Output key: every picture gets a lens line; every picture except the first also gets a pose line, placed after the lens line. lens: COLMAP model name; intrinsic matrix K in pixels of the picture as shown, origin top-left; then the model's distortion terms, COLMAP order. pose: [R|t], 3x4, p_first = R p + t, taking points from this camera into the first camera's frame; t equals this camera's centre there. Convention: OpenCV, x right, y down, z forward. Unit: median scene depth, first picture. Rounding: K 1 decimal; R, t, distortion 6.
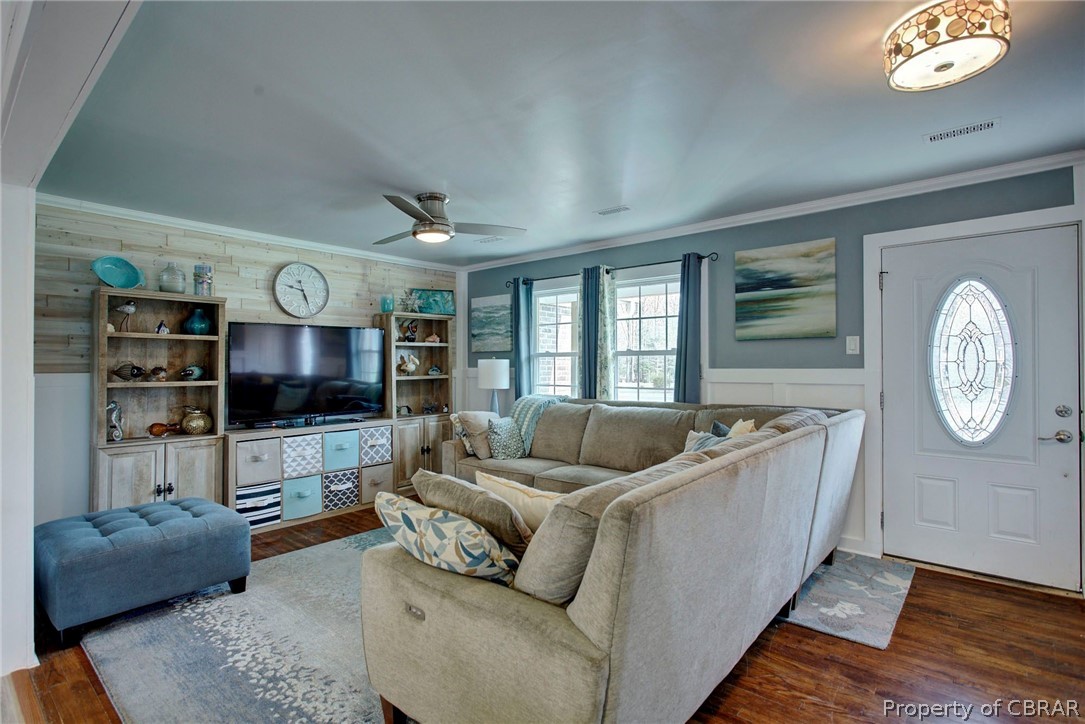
lens RADIAL K [[531.7, 0, 543.1], [0, 531.7, 359.5], [0, 0, 1]] dist [0.000162, -0.000154]
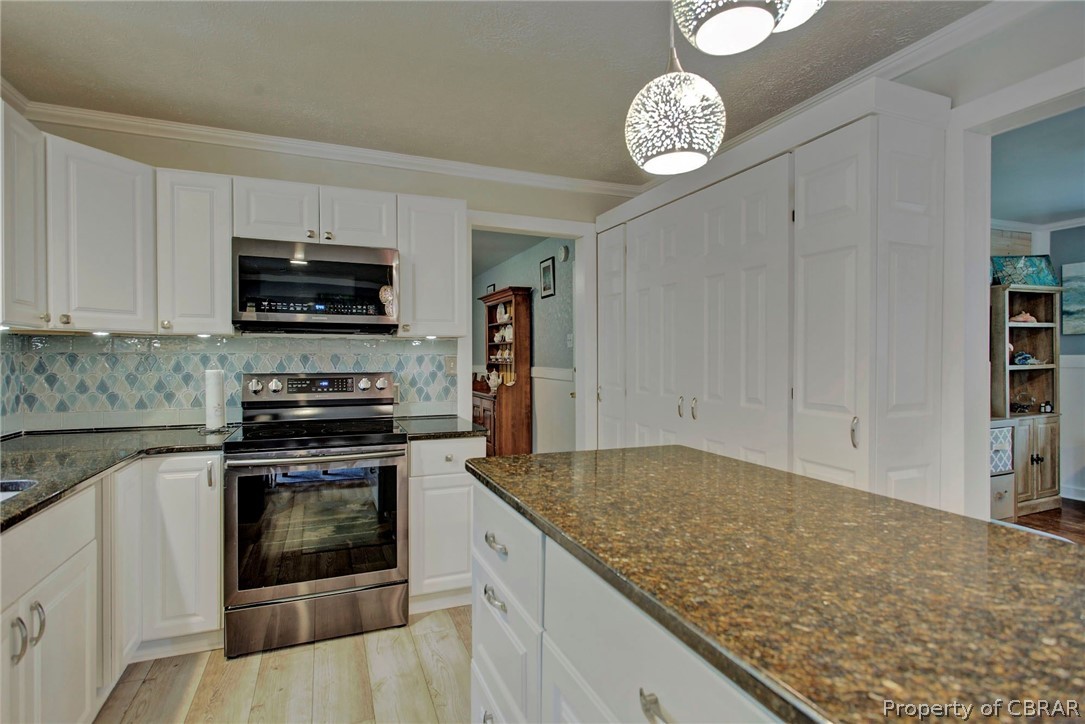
lens RADIAL K [[531.7, 0, 538.7], [0, 531.7, 359.7], [0, 0, 1]] dist [0.000162, -0.000154]
pose [[0.888777, 0.004752, -0.458315, -0.609039], [0.004563, 0.999805, 0.019215, 0.005507], [0.458317, -0.019169, 0.888582, -0.037850]]
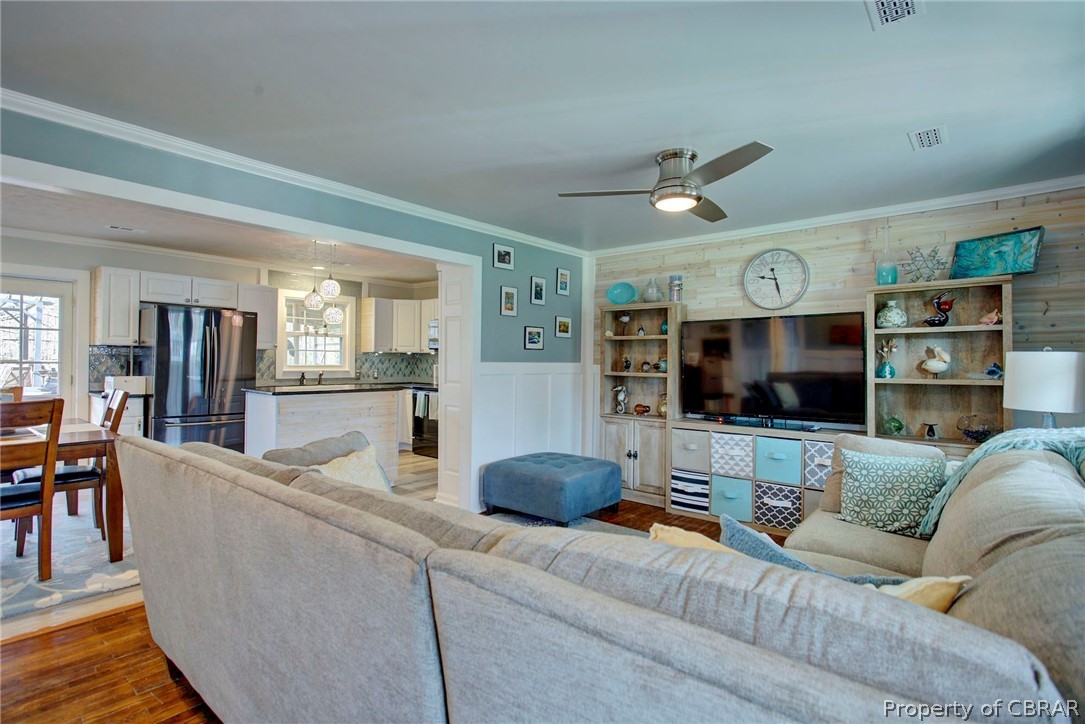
lens RADIAL K [[531.7, 0, 541.9], [0, 531.7, 361.1], [0, 0, 1]] dist [0.000162, -0.000154]
pose [[0.009318, 0.004239, -0.999948, 0.481029], [0.002257, 0.999988, 0.004261, 0.006547], [0.999954, -0.002297, 0.009308, 0.622523]]
